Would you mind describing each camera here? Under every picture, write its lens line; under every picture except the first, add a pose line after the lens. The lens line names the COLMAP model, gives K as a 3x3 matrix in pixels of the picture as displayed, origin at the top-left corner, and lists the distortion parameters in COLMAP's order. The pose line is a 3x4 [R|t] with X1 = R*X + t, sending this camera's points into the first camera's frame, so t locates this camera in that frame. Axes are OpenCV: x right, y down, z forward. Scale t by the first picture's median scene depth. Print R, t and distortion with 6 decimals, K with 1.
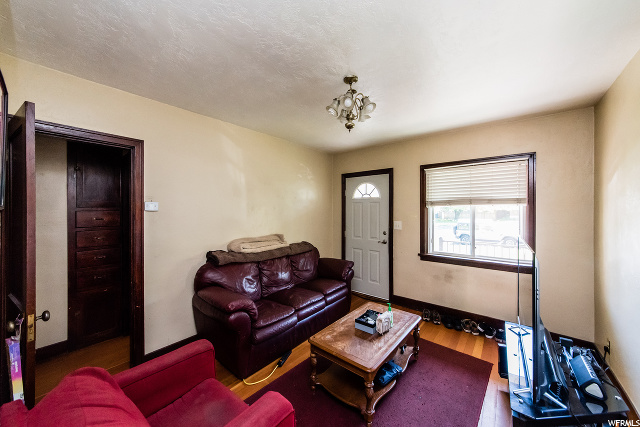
lens RADIAL K [[230.4, 0, 320.0], [0, 230.4, 213.5], [0, 0, 1]] dist [0.000180, -0.000001]
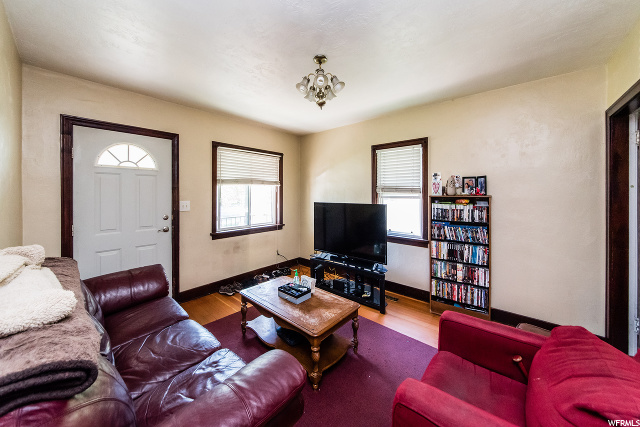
lens RADIAL K [[223.7, 0, 319.5], [0, 223.7, 194.8], [0, 0, 1]] dist [0.000134, -0.000032]
pose [[0.040150, -0.005682, 0.999178, -0.474532], [0.014963, 0.999875, 0.005085, 0.016209], [-0.999082, 0.014746, 0.040230, 0.517626]]
